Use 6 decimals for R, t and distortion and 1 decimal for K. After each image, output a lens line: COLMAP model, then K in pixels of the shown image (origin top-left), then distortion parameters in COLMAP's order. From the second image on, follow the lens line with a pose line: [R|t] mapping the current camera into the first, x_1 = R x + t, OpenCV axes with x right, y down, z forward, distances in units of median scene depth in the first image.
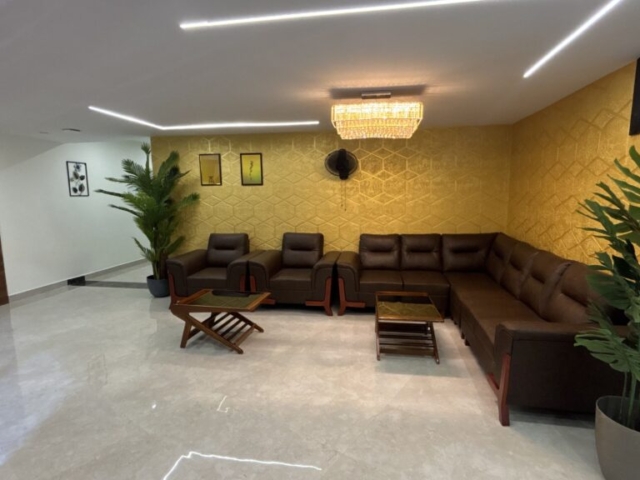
lens RADIAL K [[348.0, 0, 320.0], [0, 348.0, 240.0], [0, 0, 1]] dist [0.037264, -0.051032]
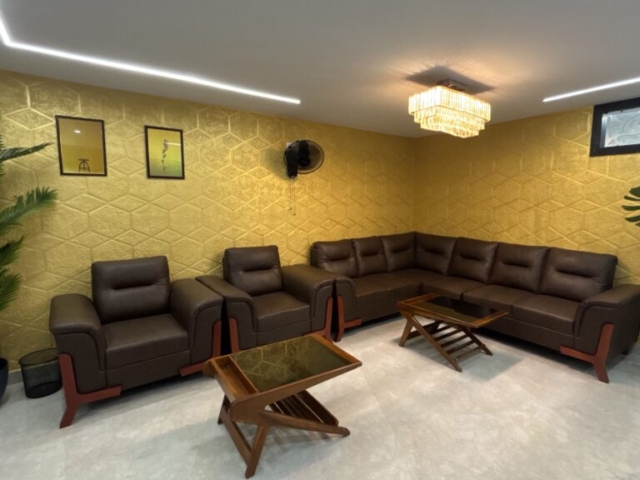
lens RADIAL K [[348.0, 0, 320.0], [0, 348.0, 240.0], [0, 0, 1]] dist [0.037264, -0.051032]
pose [[0.710651, -0.070340, 0.700019, -0.455537], [0.086424, 0.996182, 0.012363, -0.030921], [-0.698216, 0.051713, 0.714017, 0.364818]]
